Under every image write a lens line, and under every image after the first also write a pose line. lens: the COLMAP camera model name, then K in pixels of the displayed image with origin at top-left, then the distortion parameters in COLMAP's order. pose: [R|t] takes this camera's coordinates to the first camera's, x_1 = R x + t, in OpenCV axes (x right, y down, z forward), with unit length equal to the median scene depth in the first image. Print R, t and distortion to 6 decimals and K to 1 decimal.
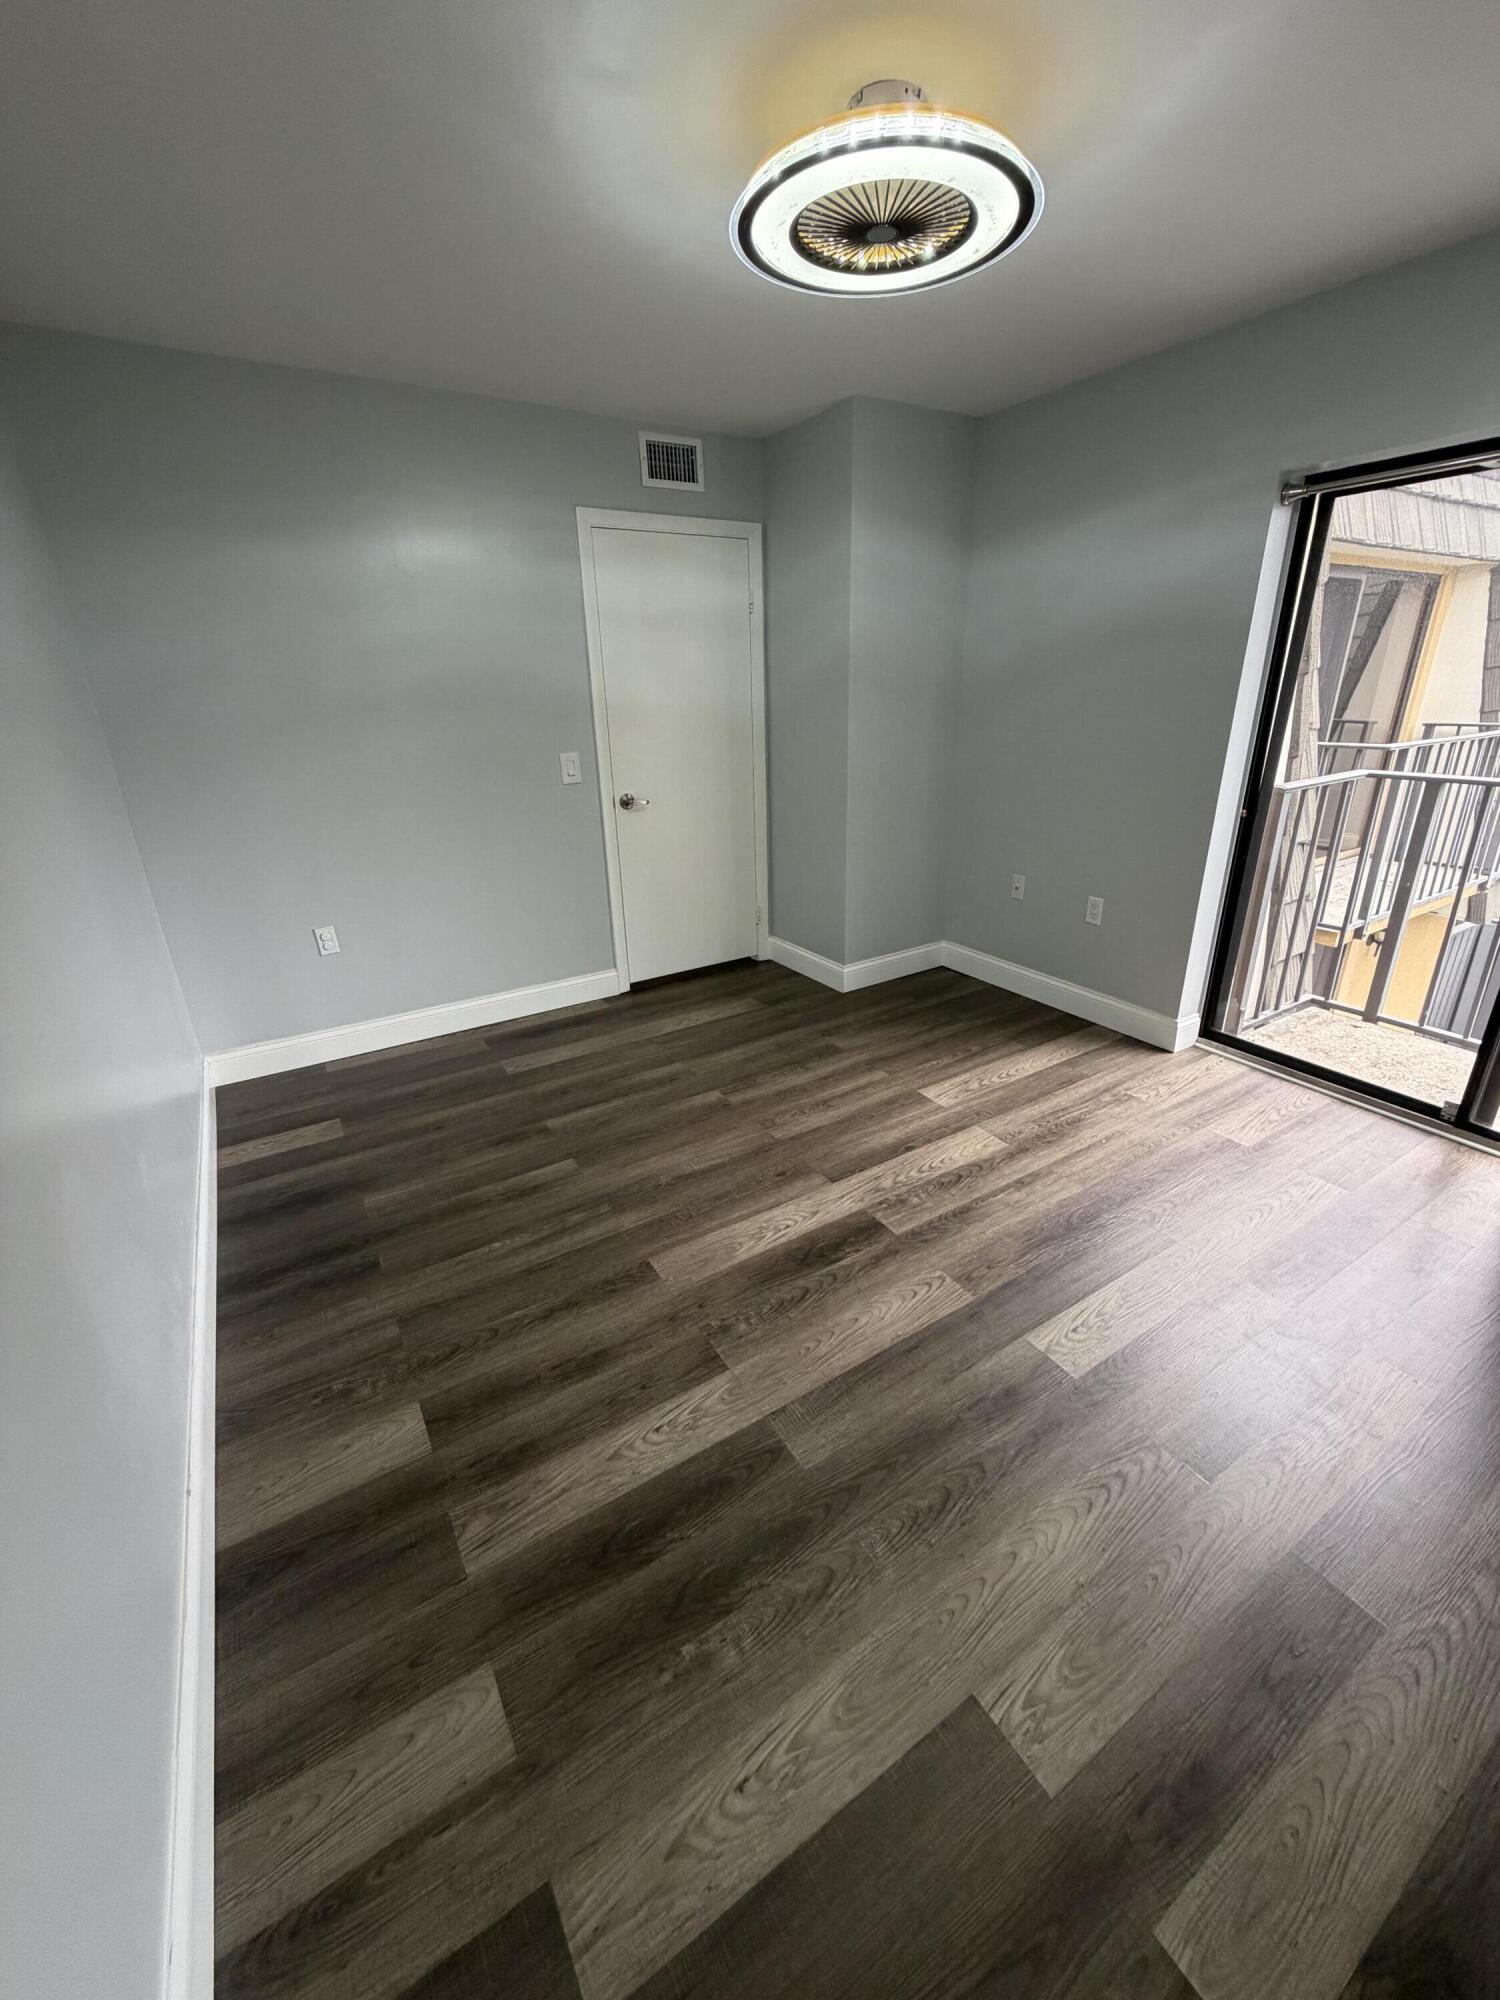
lens RADIAL K [[798.3, 0, 747.1], [0, 798.3, 998.3], [0, 0, 1]] dist [-0.000612, 0.000499]
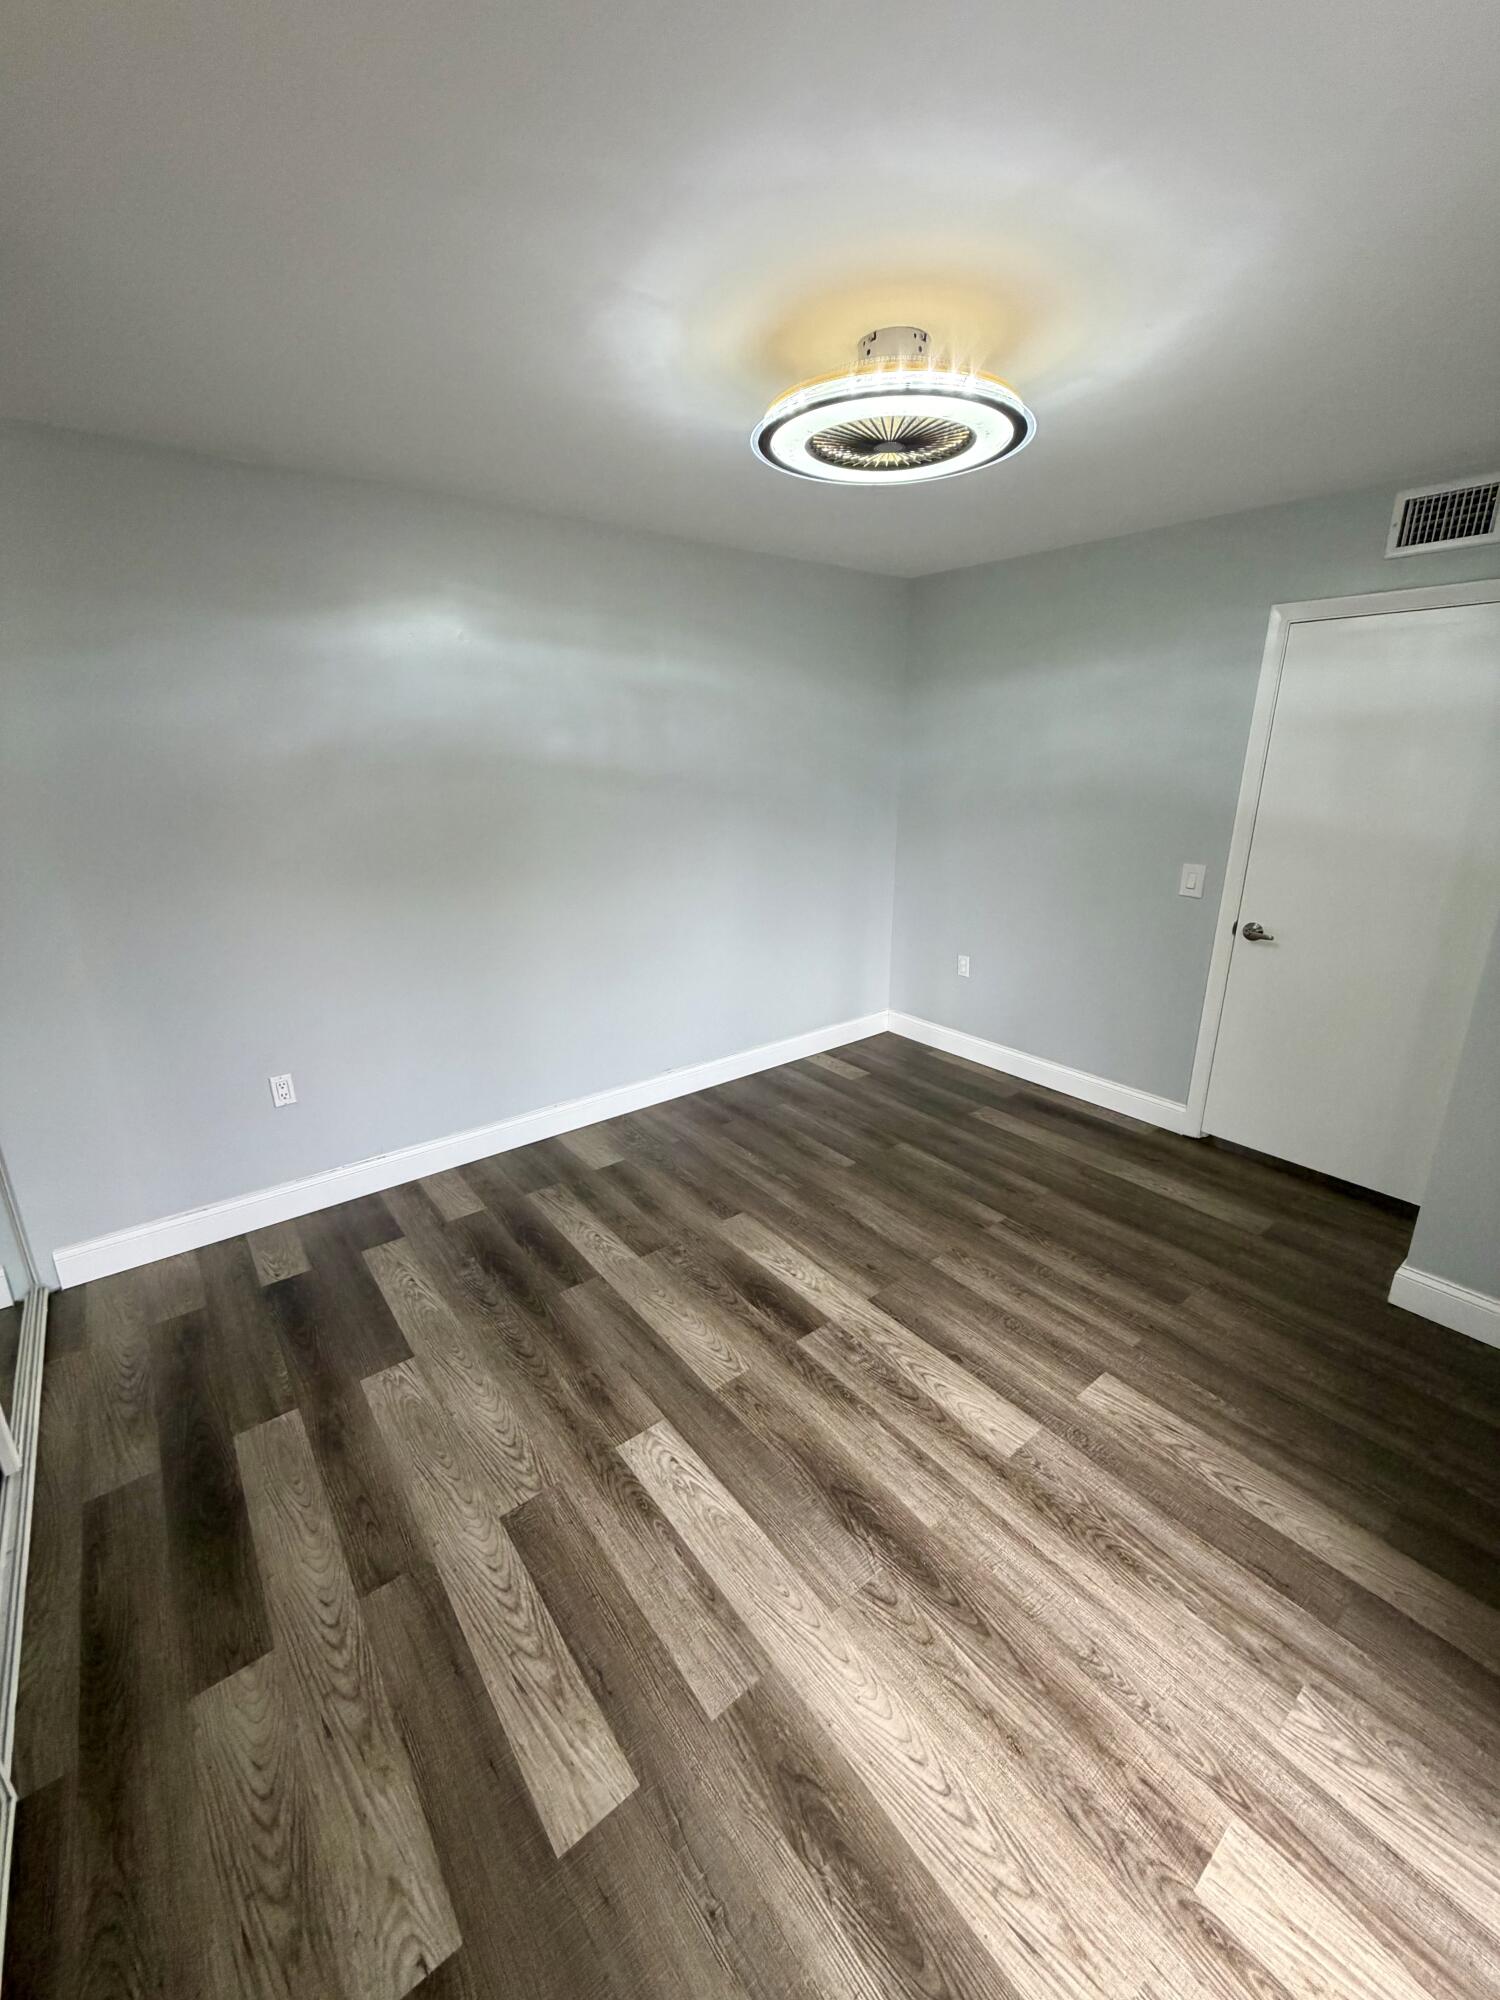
lens RADIAL K [[798.3, 0, 743.4], [0, 798.3, 993.5], [0, 0, 1]] dist [-0.000612, 0.000499]
pose [[0.105031, 0.316234, -0.942849, 0.872108], [-0.364061, 0.894504, 0.259464, -0.302155], [0.925434, 0.316003, 0.209079, 0.499338]]
